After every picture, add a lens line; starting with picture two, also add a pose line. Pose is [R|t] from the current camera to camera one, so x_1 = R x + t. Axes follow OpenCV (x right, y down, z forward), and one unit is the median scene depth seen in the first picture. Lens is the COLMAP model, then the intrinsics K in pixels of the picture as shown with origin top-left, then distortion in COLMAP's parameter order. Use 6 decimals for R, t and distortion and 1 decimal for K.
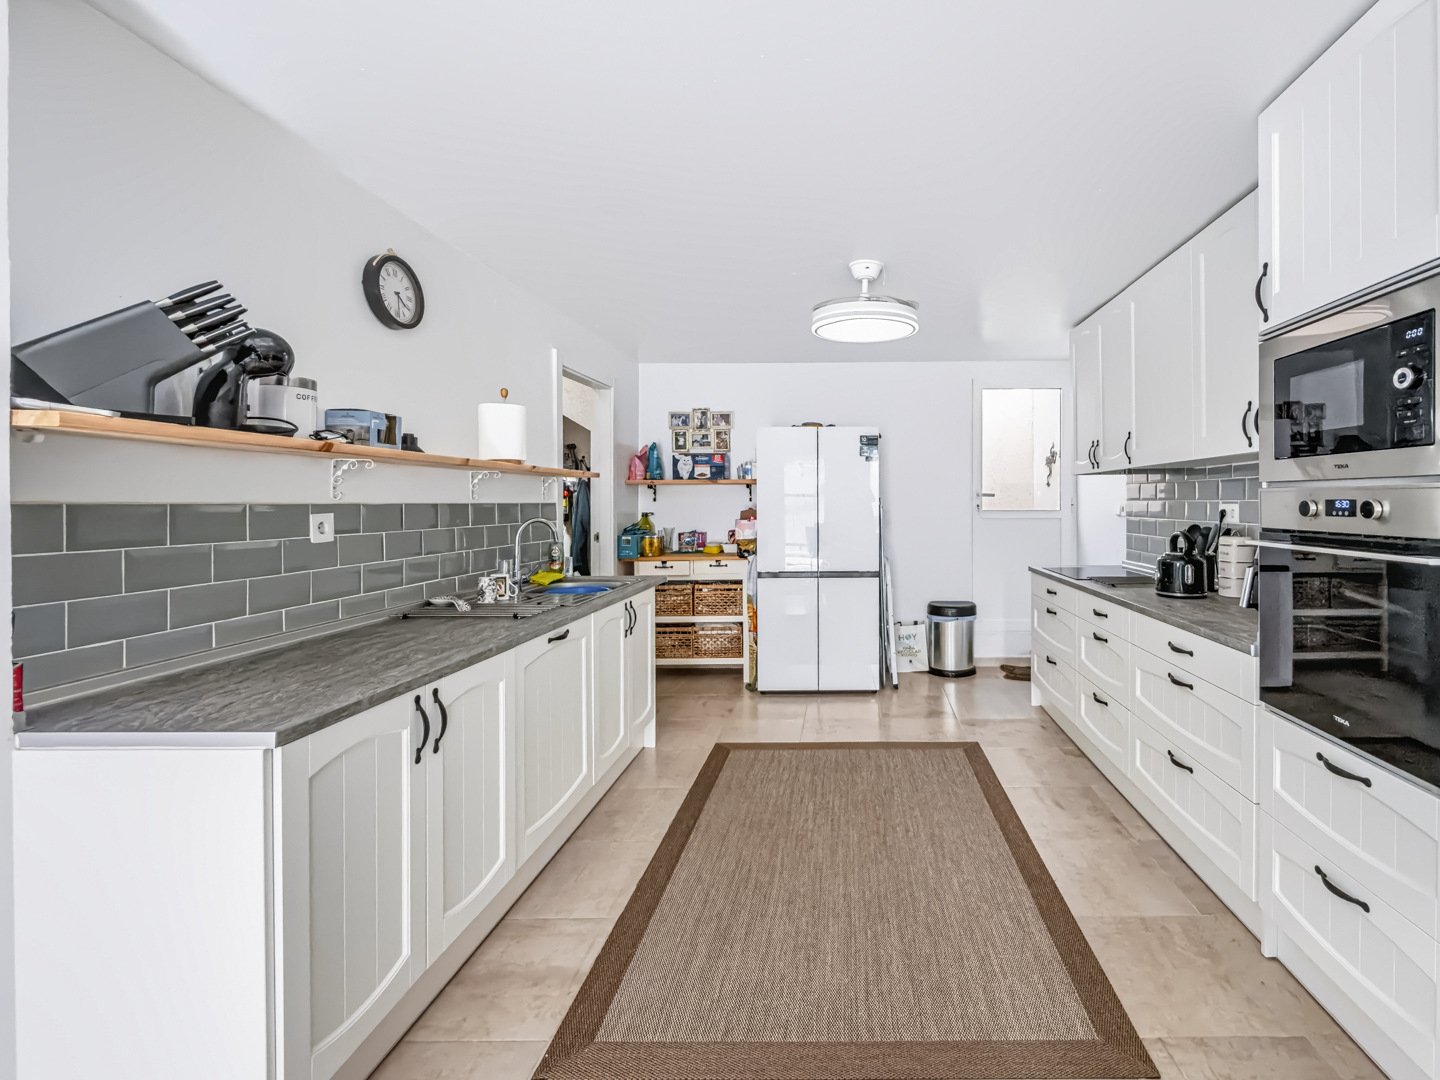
lens RADIAL K [[610.5, 0, 763.5], [0, 610.5, 508.9], [0, 0, 1]] dist [-0.000008, -0.000508]
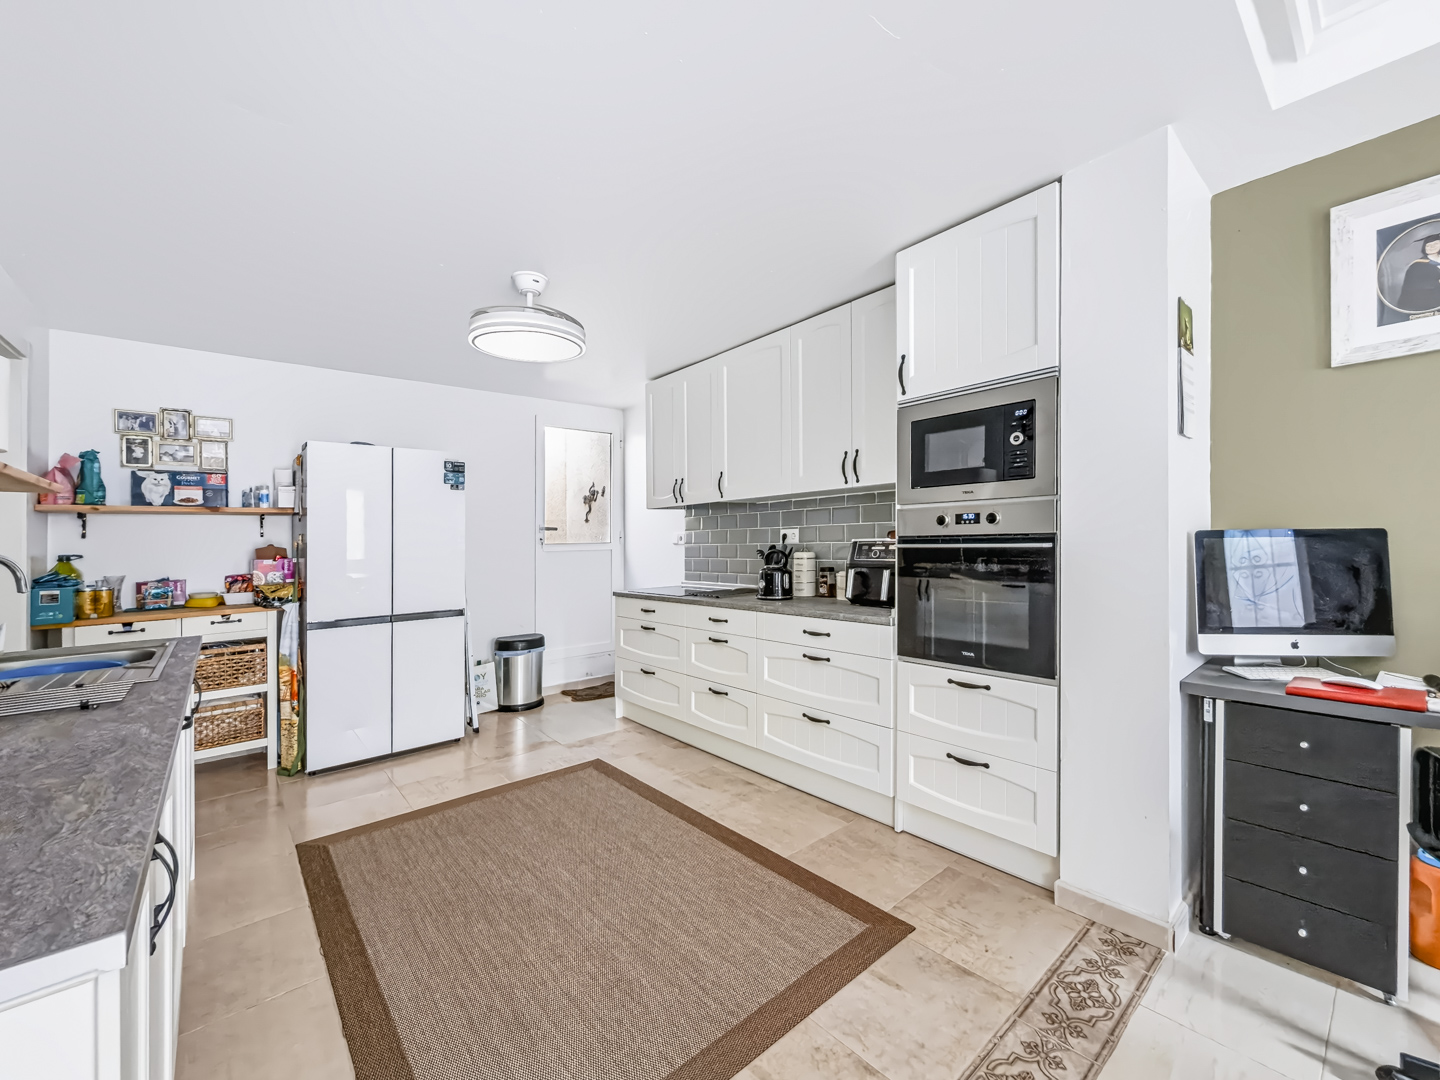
lens RADIAL K [[610.5, 0, 698.0], [0, 610.5, 545.5], [0, 0, 1]] dist [-0.000008, -0.000508]
pose [[0.754417, -0.014996, 0.656225, -0.173371], [0.019962, 0.999801, -0.000102, 0.015226], [-0.656092, 0.013177, 0.754566, 0.074803]]
